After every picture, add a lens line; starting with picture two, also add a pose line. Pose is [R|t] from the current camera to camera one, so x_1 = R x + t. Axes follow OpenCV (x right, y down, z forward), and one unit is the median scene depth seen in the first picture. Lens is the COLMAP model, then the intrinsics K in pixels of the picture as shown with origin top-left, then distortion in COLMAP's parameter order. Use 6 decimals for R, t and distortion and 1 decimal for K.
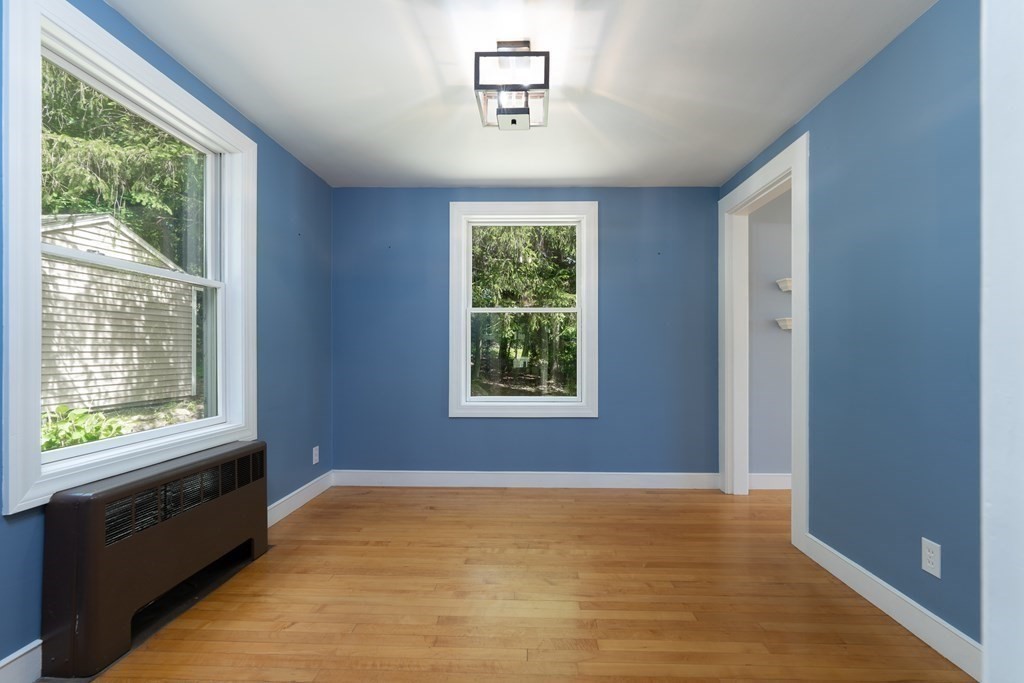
lens RADIAL K [[446.9, 0, 516.0], [0, 446.9, 350.3], [0, 0, 1]] dist [-0.000462, -0.000129]
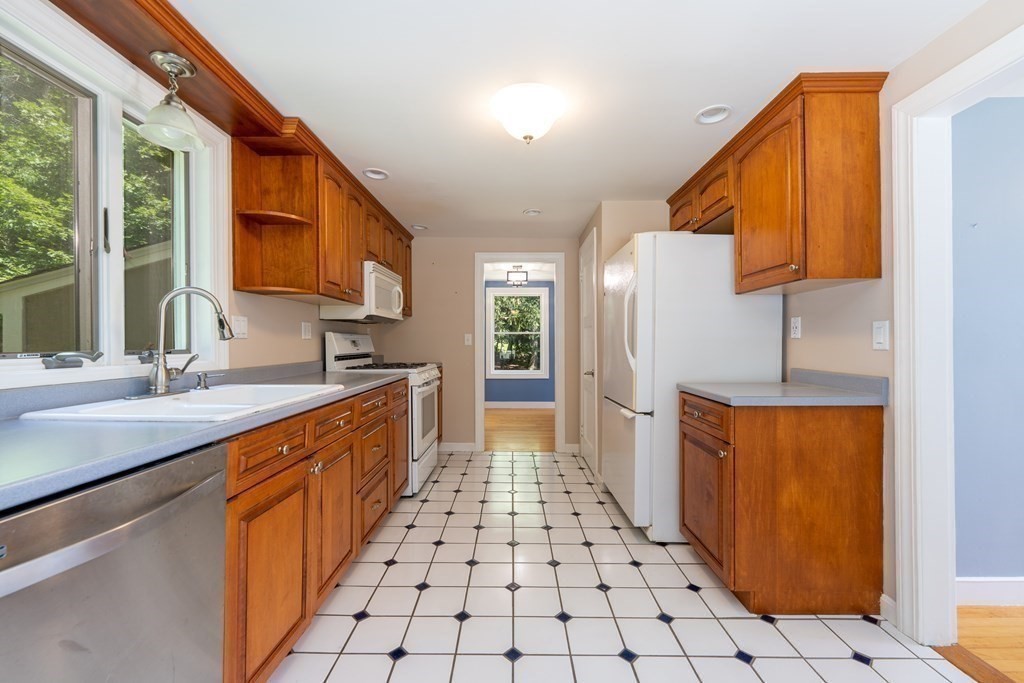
lens RADIAL K [[420.1, 0, 507.6], [0, 420.1, 342.4], [0, 0, 1]] dist [-0.001145, -0.000165]
pose [[0.999799, -0.003390, 0.019774, -0.086646], [0.003420, 0.999993, -0.001483, -0.042988], [-0.019769, 0.001550, 0.999803, -1.330763]]
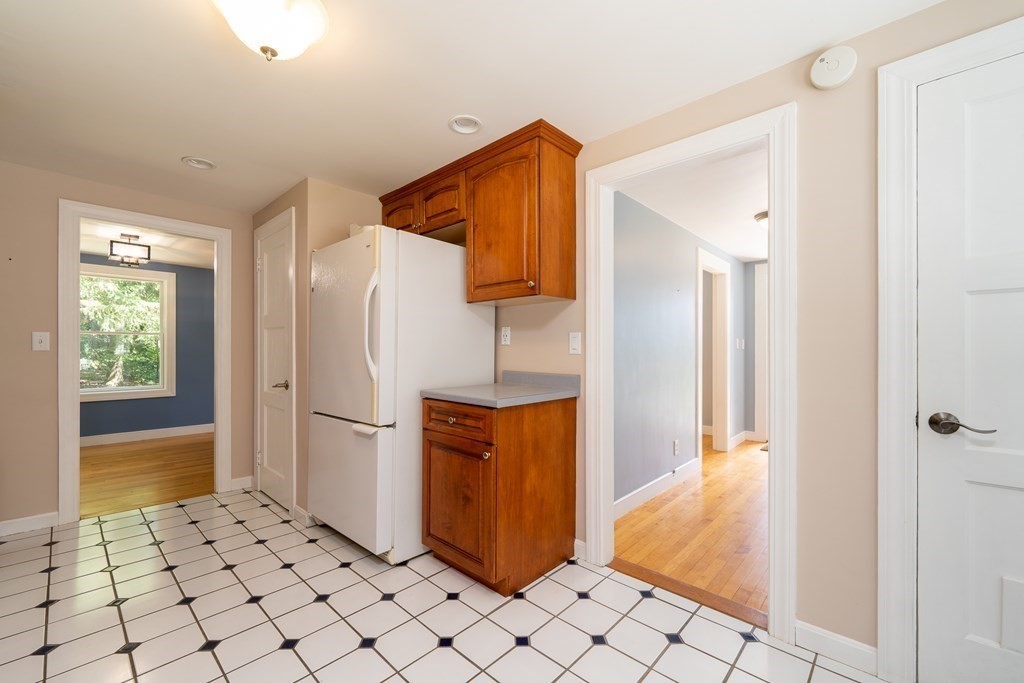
lens RADIAL K [[419.7, 0, 515.0], [0, 419.7, 349.7], [0, 0, 1]] dist [0.001835, -0.000167]
pose [[0.657583, -0.000076, 0.753382, -0.200953], [-0.001748, 0.999997, 0.001627, -0.041256], [-0.753380, -0.002386, 0.657581, -1.187891]]
